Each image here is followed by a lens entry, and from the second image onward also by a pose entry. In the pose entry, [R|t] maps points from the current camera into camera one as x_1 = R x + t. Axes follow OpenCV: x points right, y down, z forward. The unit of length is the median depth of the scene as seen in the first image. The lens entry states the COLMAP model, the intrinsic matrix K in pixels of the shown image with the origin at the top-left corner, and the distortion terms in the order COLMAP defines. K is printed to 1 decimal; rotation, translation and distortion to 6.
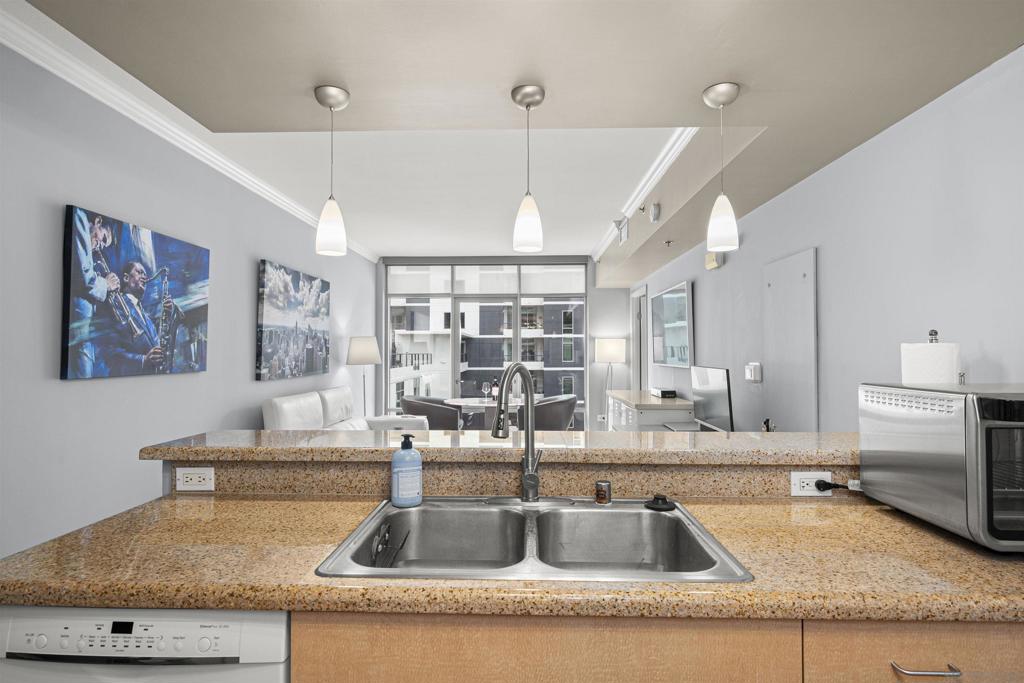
lens RADIAL K [[535.9, 0, 521.8], [0, 535.9, 340.2], [0, 0, 1]] dist [-0.002074, 0.000601]
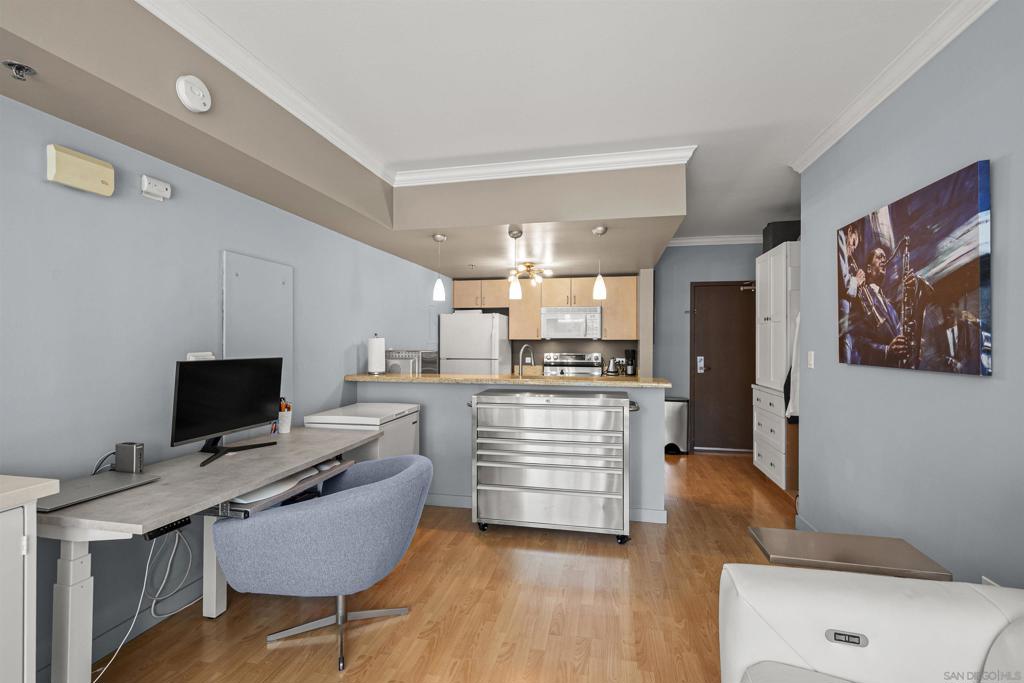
lens RADIAL K [[454.5, 0, 508.7], [0, 454.5, 343.7], [0, 0, 1]] dist [0.001950, 0.001932]
pose [[-0.979013, -0.003085, 0.203773, -0.148423], [-0.006857, 0.999818, -0.017811, 0.026980], [-0.203681, -0.018834, -0.978856, 1.186823]]
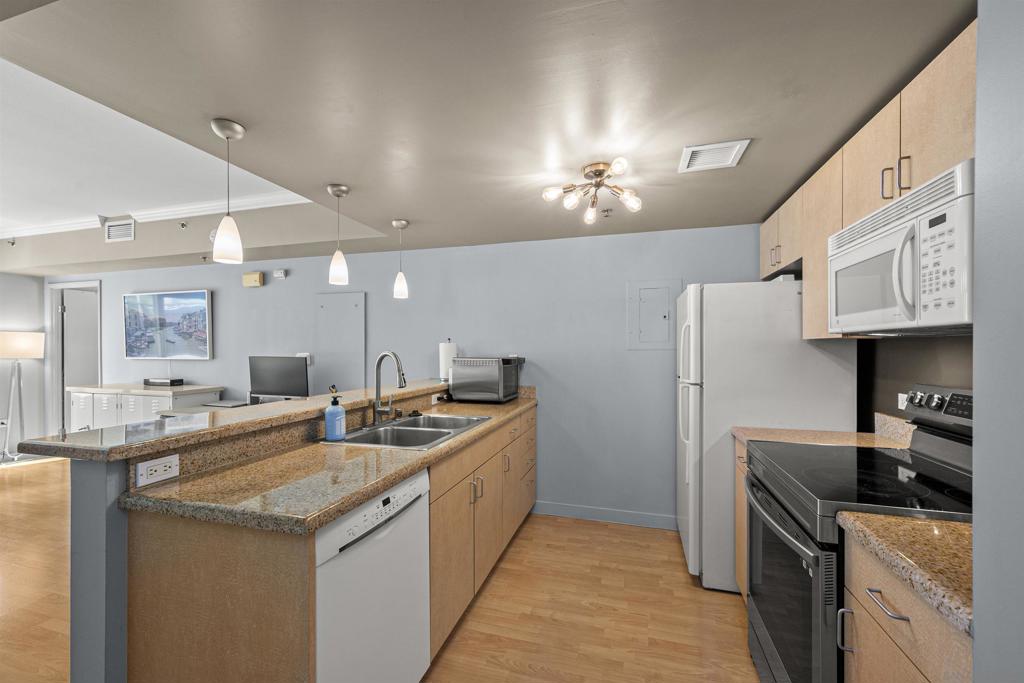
lens RADIAL K [[408.8, 0, 508.9], [0, 408.8, 346.5], [0, 0, 1]] dist [0.006096, -0.001544]
pose [[0.271270, 0.003131, 0.962498, -0.422109], [-0.021019, 0.999776, 0.002671, 0.004110], [-0.962274, -0.020956, 0.271275, 0.057930]]
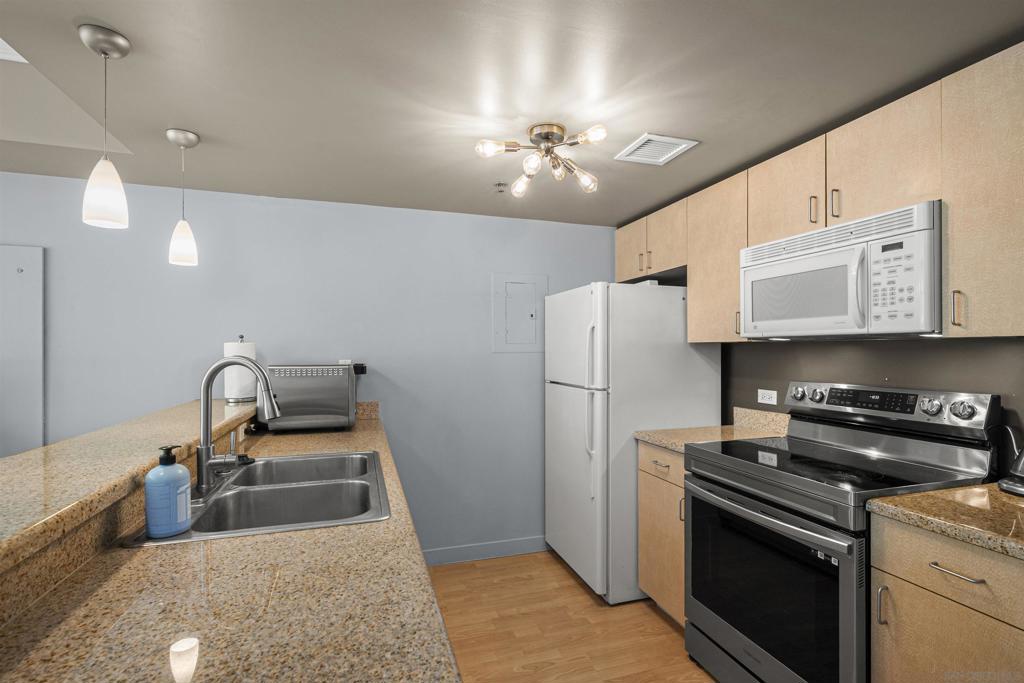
lens RADIAL K [[477.8, 0, 508.8], [0, 477.8, 348.7], [0, 0, 1]] dist [-0.000694, 0.001182]
pose [[-0.316047, 0.001682, 0.948742, -0.358926], [-0.021263, 0.999735, -0.008856, 0.007329], [-0.948505, -0.022972, -0.315927, 0.251364]]
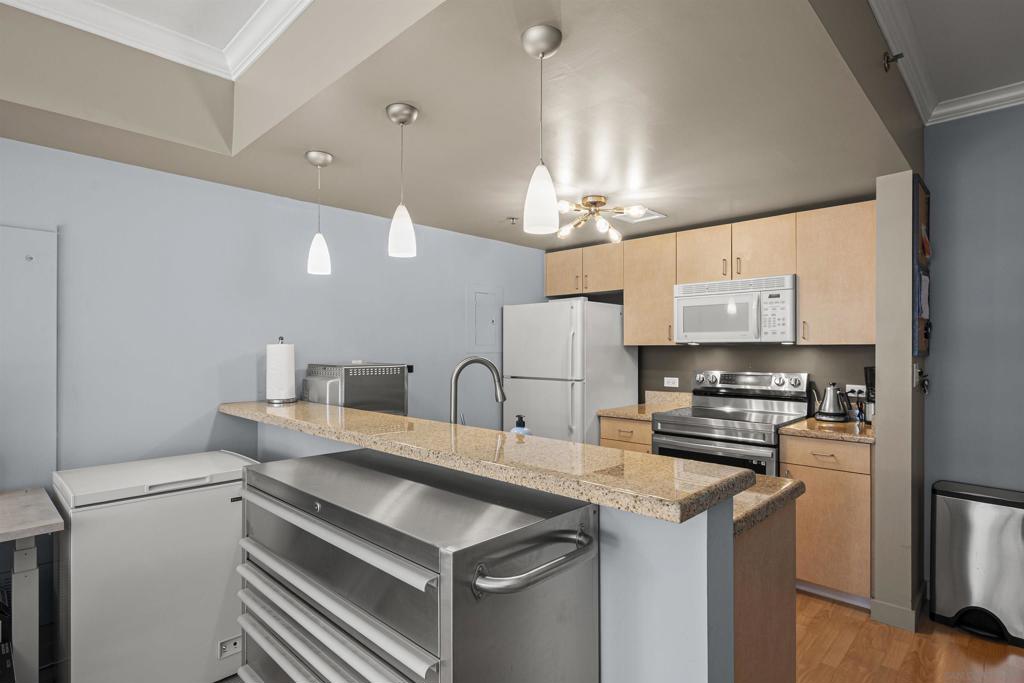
lens RADIAL K [[535.9, 0, 508.2], [0, 535.9, 346.6], [0, 0, 1]] dist [-0.002074, 0.000601]
pose [[-0.726944, 0.002785, 0.686691, -0.355711], [-0.015820, 0.999658, -0.020801, 0.014181], [-0.686514, -0.025985, -0.726652, 0.655294]]
